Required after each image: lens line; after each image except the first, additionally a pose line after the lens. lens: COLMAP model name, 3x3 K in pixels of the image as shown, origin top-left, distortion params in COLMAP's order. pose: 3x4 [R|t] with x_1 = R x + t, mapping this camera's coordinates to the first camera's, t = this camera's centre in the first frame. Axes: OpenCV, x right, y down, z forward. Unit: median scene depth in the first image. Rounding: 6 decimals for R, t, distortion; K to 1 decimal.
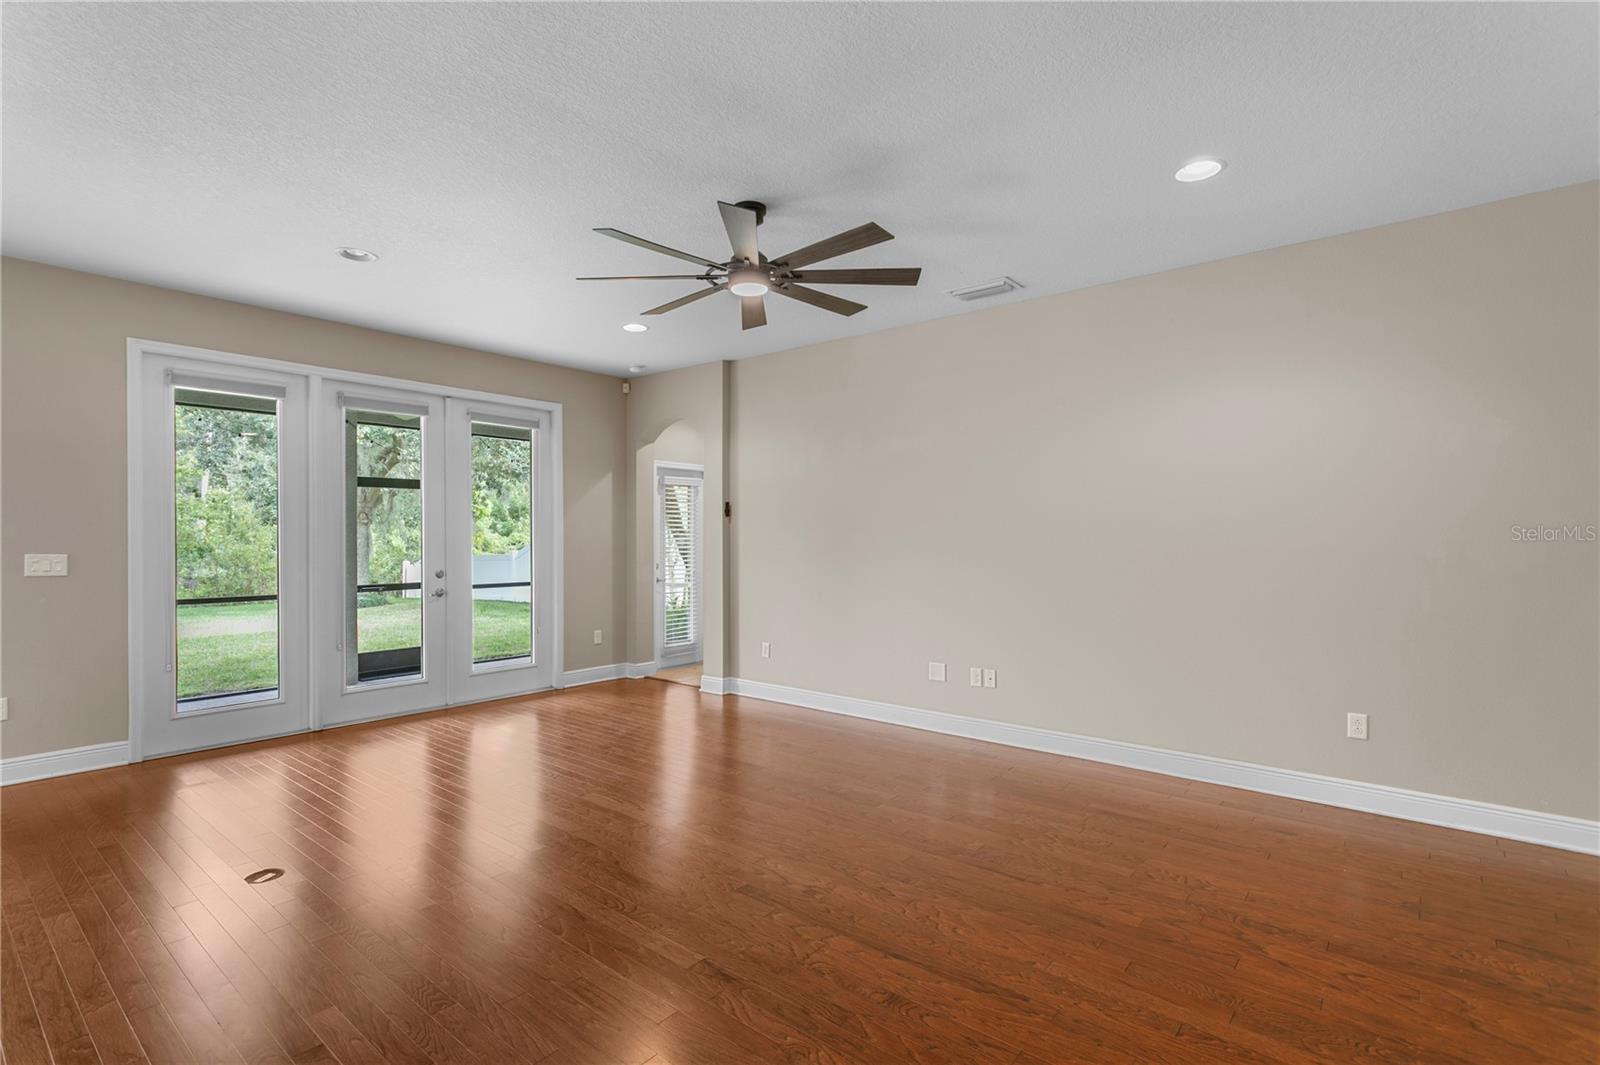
lens RADIAL K [[776.9, 0, 767.4], [0, 776.9, 539.0], [0, 0, 1]] dist [0.017868, 0.000066]
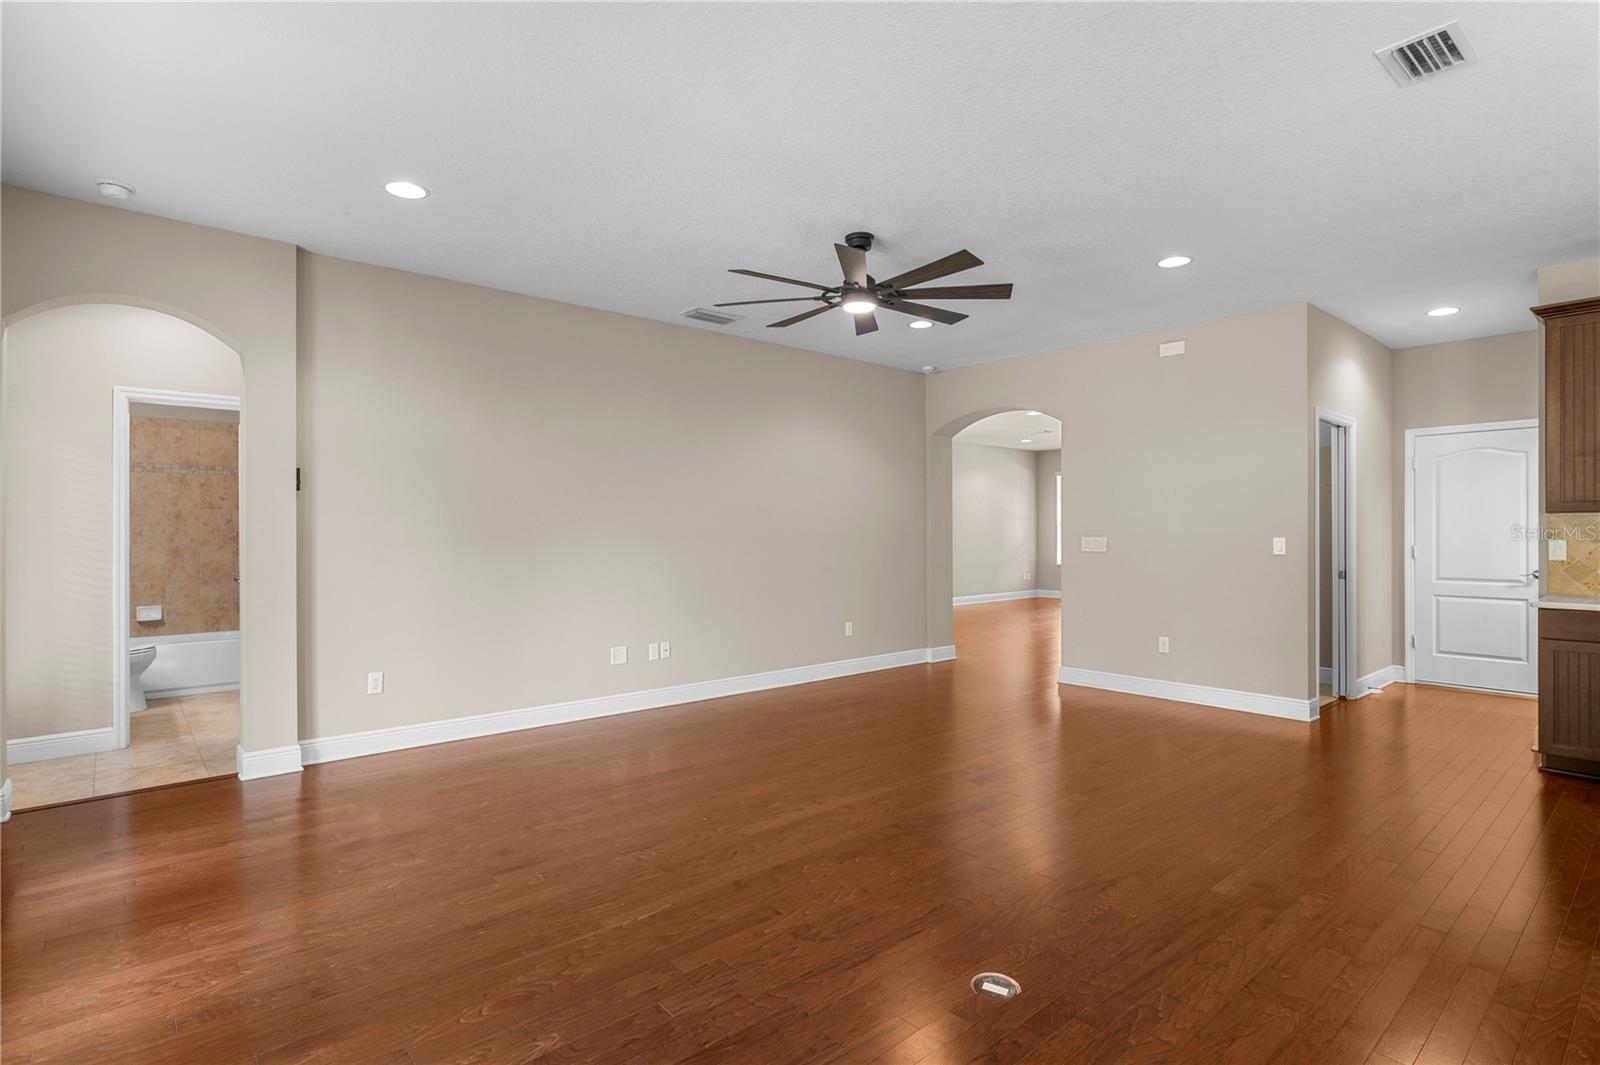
lens RADIAL K [[809.5, 0, 793.3], [0, 809.5, 531.8], [0, 0, 1]] dist [-0.005977, -0.000140]
pose [[0.132924, 0.003571, 0.991120, -0.823046], [0.009535, 0.999943, -0.004882, 0.015506], [-0.991080, 0.010099, 0.132882, 0.641790]]
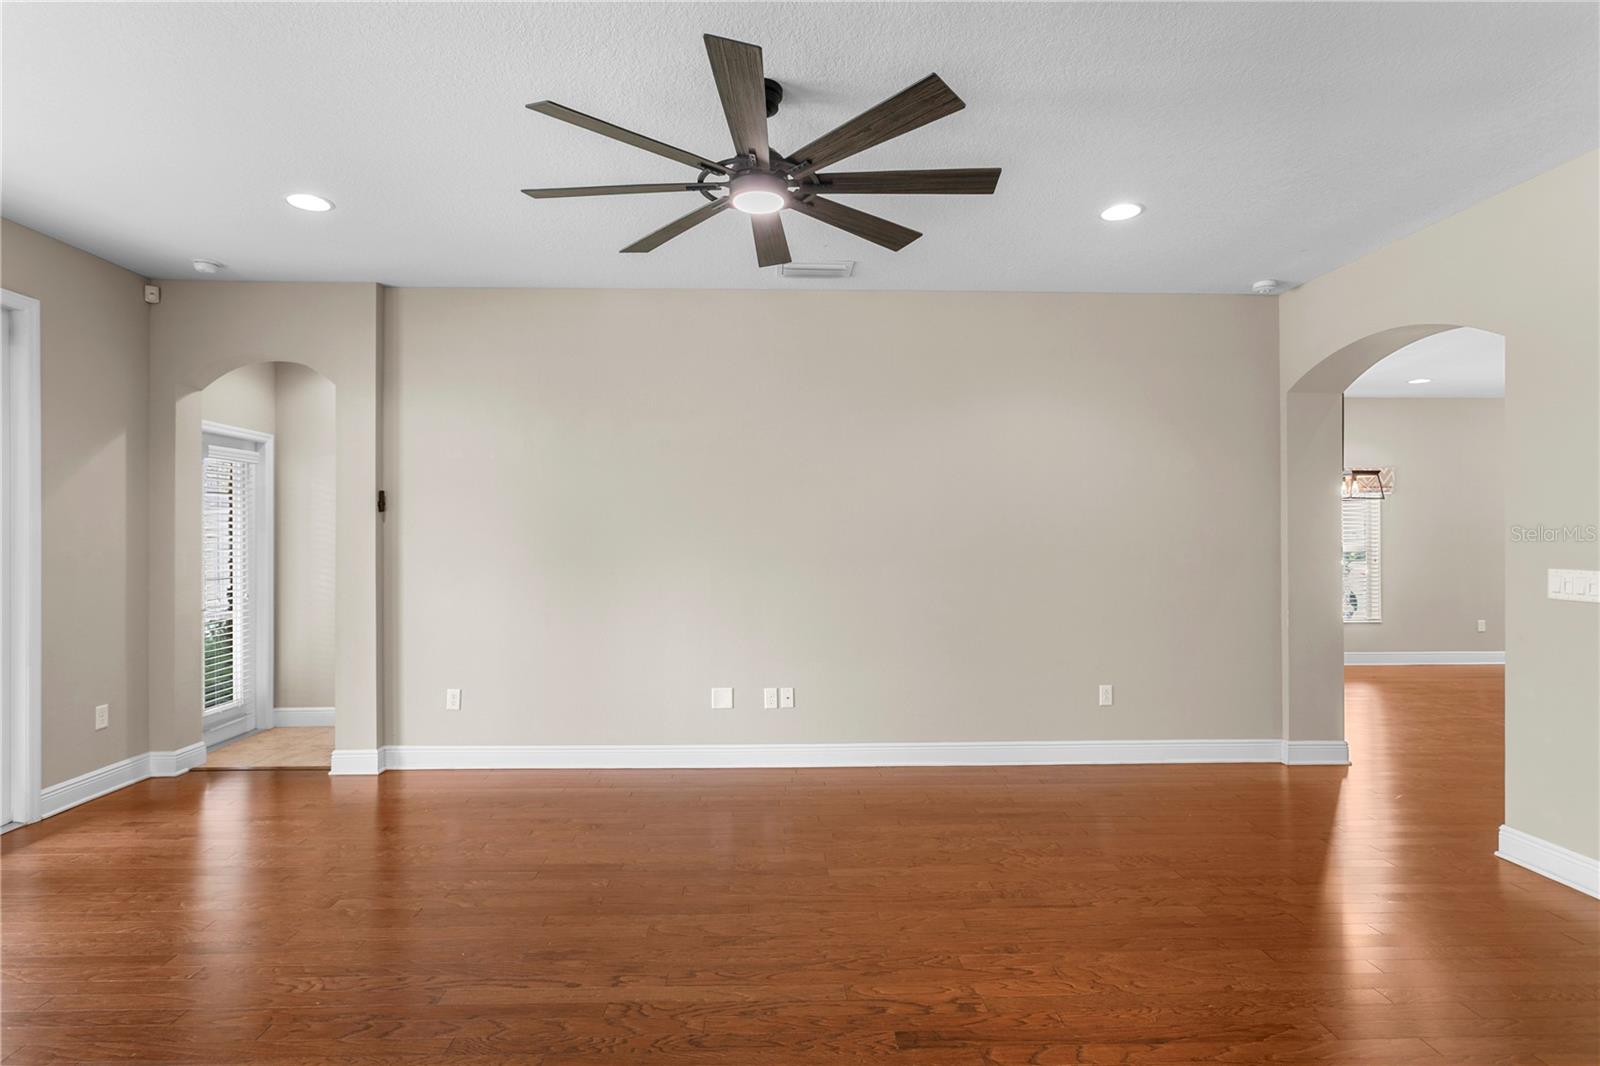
lens RADIAL K [[809.5, 0, 797.3], [0, 809.5, 533.6], [0, 0, 1]] dist [-0.005977, -0.000140]
pose [[0.735708, 0.004378, 0.677285, -0.332487], [0.003240, 0.999945, -0.009983, -0.001688], [-0.677291, 0.009539, 0.735653, 0.291006]]
